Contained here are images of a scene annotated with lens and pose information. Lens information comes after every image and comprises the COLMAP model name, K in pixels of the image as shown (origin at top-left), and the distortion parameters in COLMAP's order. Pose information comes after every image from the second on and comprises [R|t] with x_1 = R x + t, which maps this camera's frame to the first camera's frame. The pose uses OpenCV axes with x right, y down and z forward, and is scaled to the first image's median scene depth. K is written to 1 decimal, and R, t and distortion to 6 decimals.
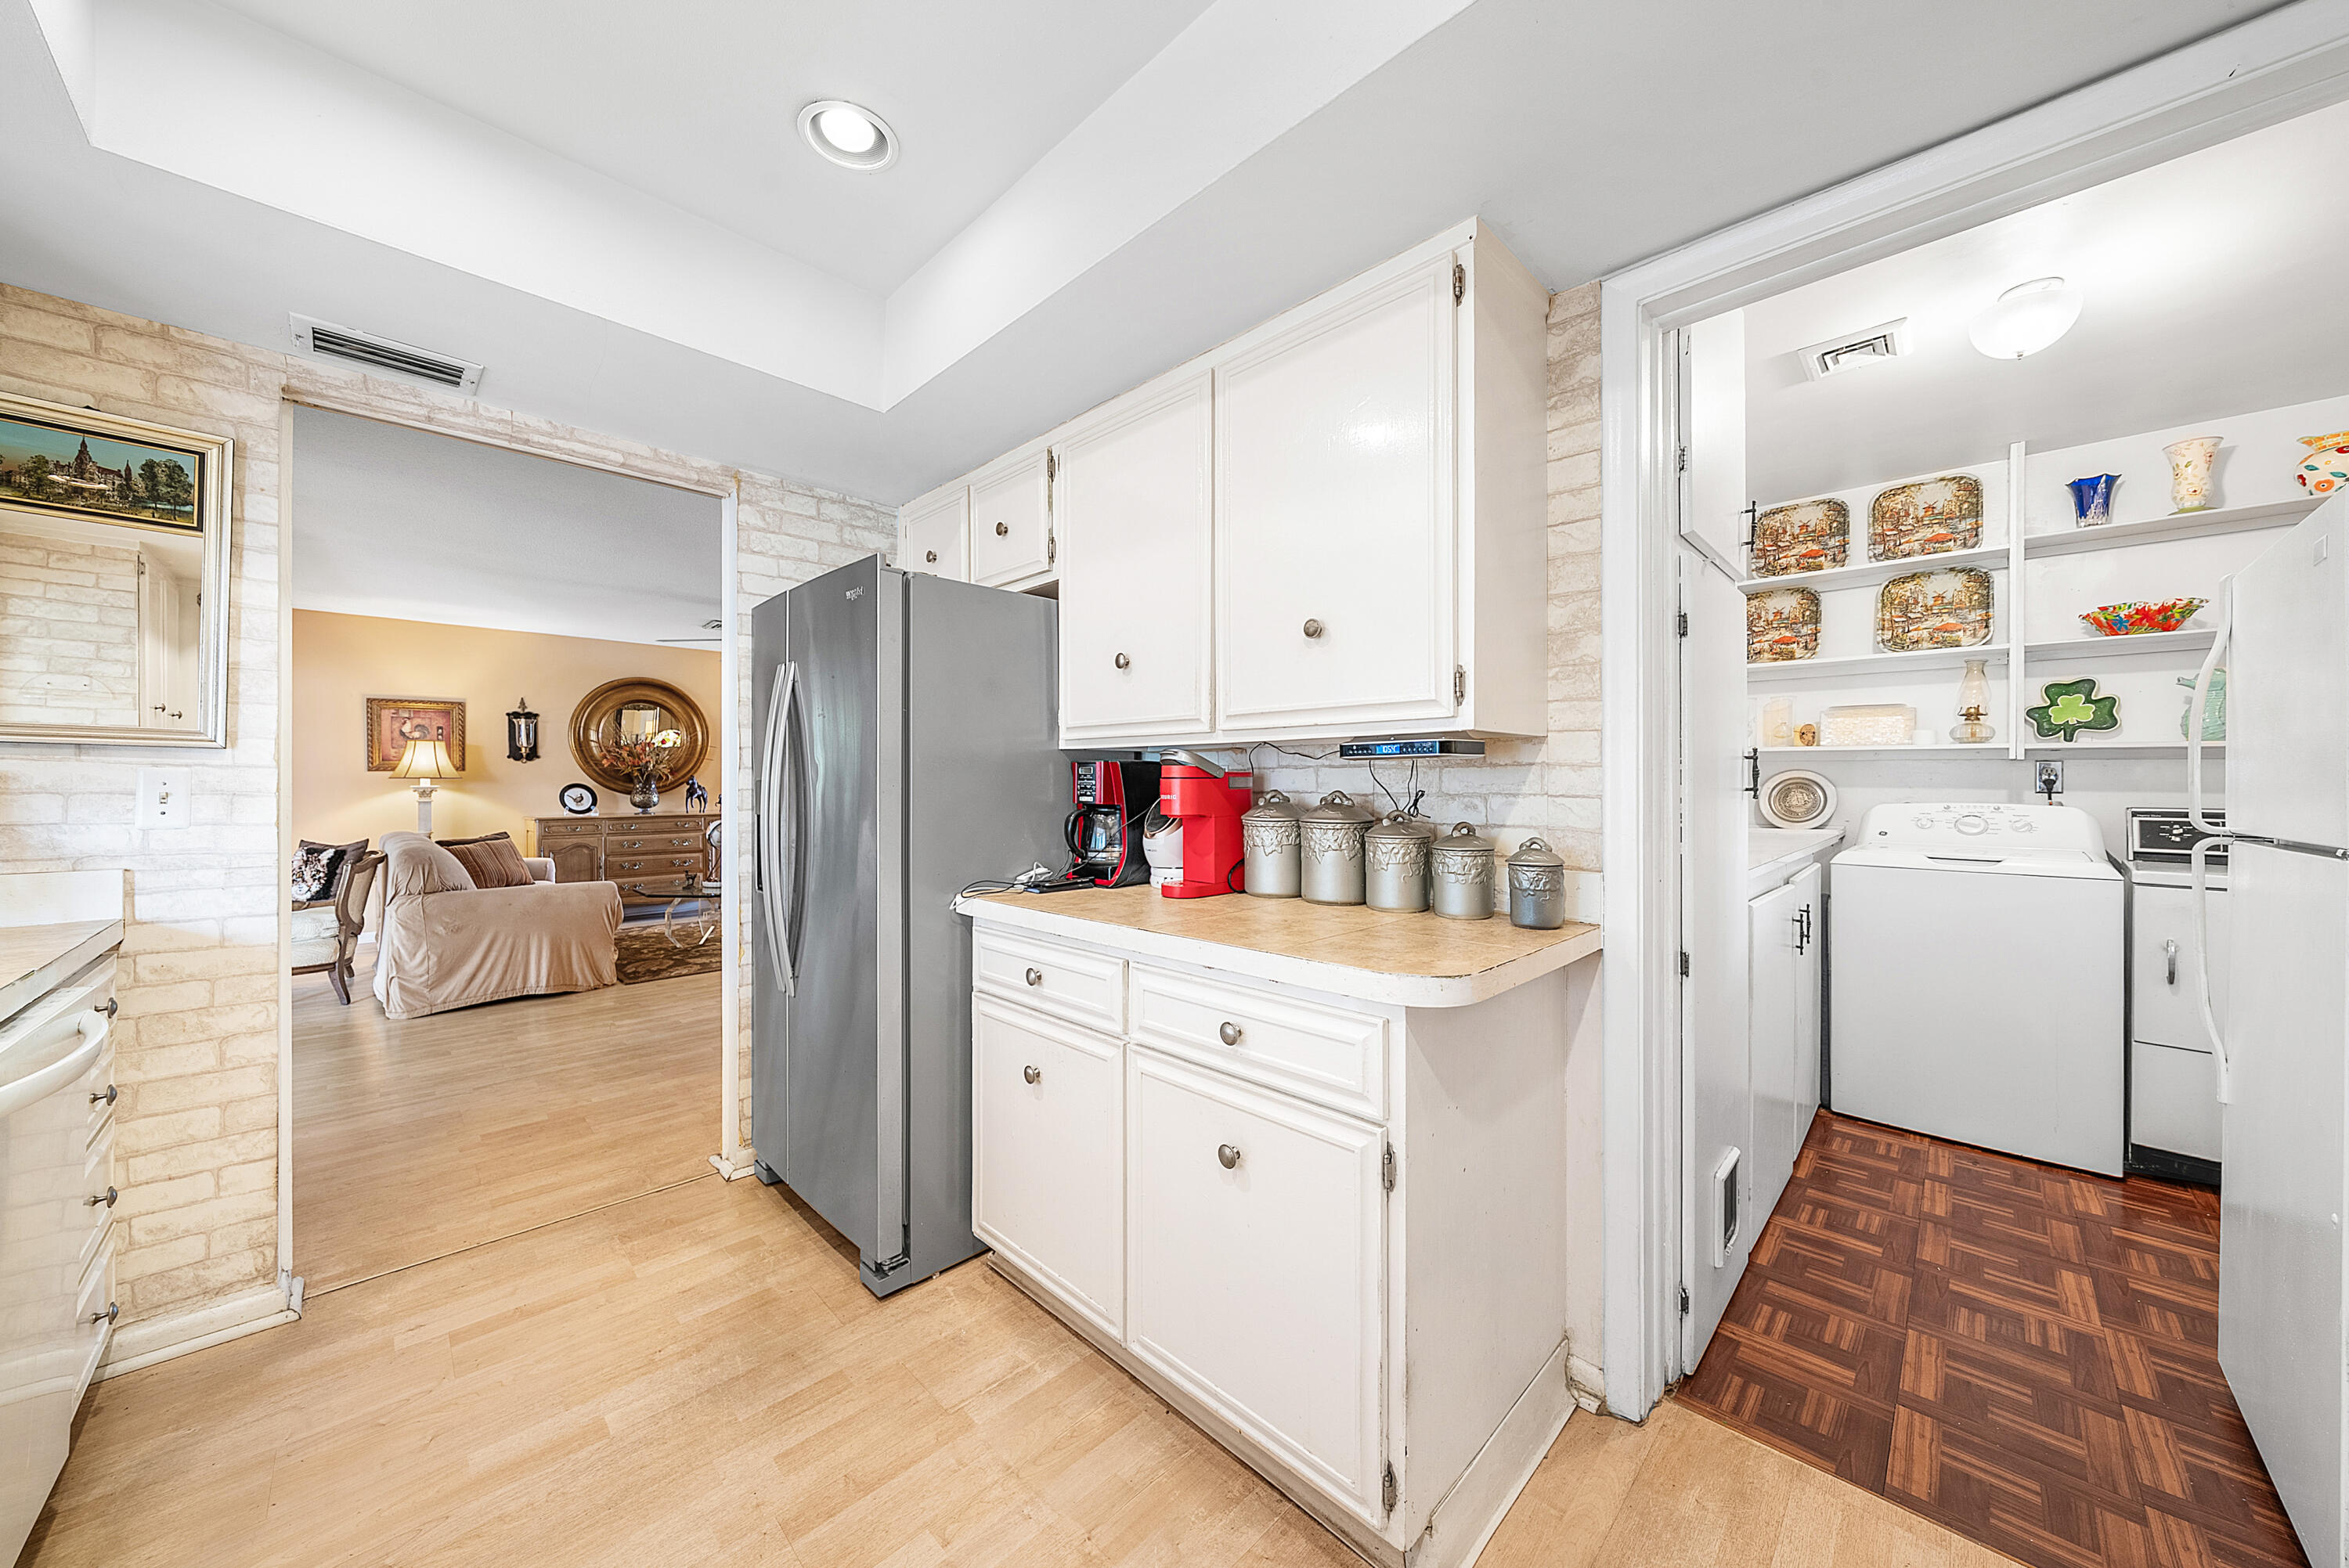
lens RADIAL K [[807.8, 0, 1177.0], [0, 807.8, 779.0], [0, 0, 1]] dist [-0.002759, -0.000476]
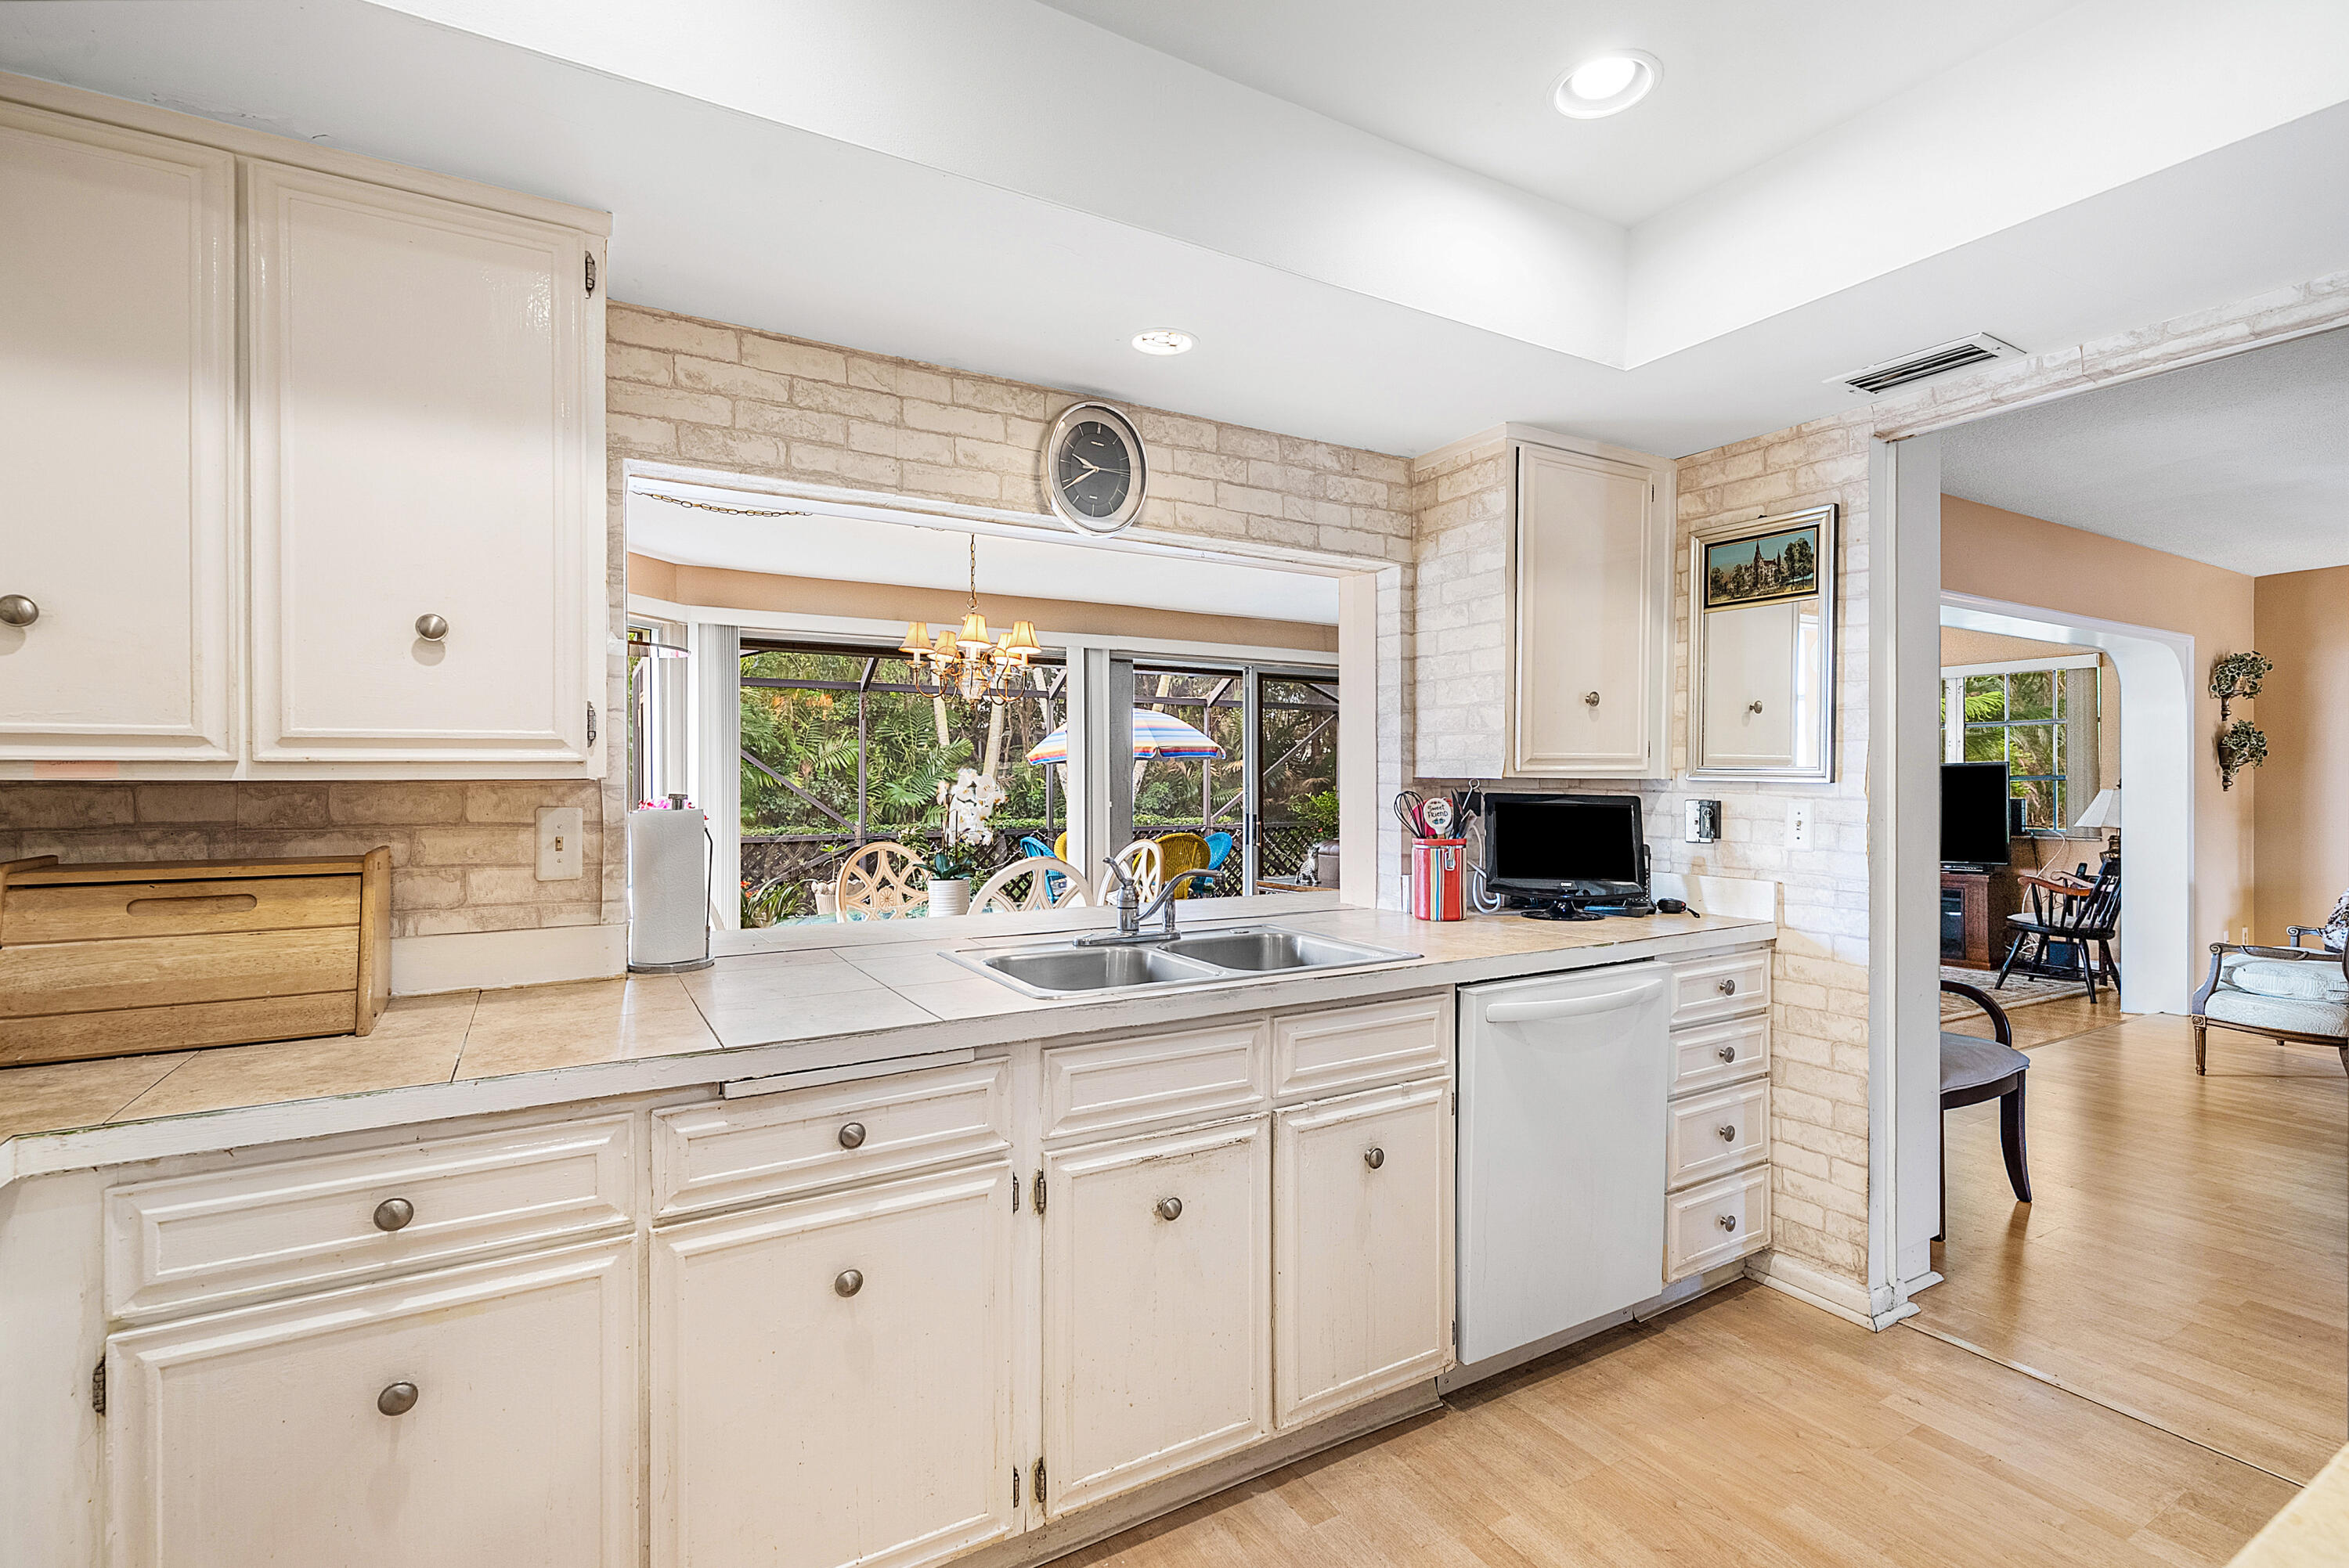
lens RADIAL K [[1037.1, 0, 1157.0], [0, 1037.1, 784.7], [0, 0, 1]] dist [-0.002419, -0.000001]
pose [[-0.261380, 0.003506, -0.965230, 0.468471], [0.003614, 0.999990, 0.002654, -0.044258], [0.965229, -0.002795, -0.261390, 0.489192]]
